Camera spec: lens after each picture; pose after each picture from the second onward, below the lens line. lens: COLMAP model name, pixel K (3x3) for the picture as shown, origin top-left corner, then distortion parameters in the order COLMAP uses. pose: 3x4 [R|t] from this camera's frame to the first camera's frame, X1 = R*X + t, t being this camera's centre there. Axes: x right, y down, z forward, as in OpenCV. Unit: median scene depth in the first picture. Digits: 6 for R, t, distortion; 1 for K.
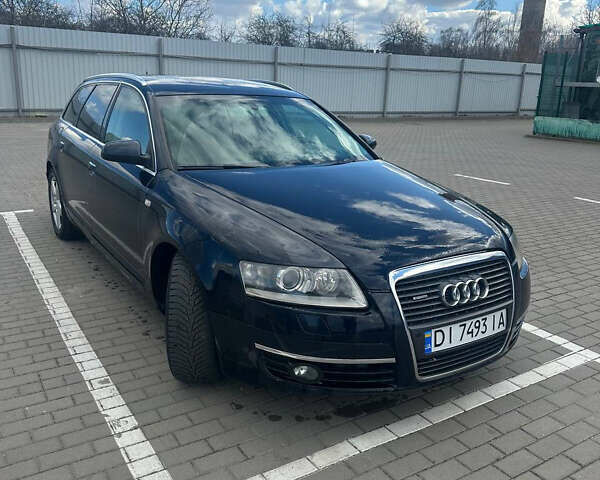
lens RADIAL K [[562.4, 0, 300.0], [0, 562.4, 240.0], [0, 0, 1]] dist [0.022195, -0.002326]
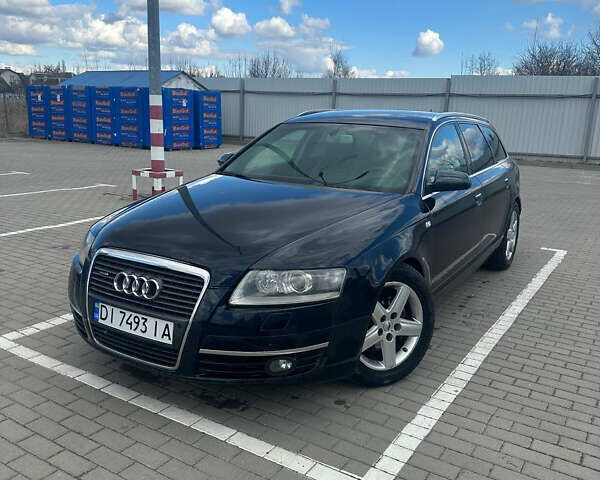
lens RADIAL K [[556.5, 0, 300.0], [0, 556.5, 240.0], [0, 0, 1]] dist [0.091167, -0.012375]
pose [[0.445268, 0.185961, -0.875874, 1.310652], [-0.265831, 0.961546, 0.069010, -0.146918], [0.855027, 0.202107, 0.477580, 0.700236]]
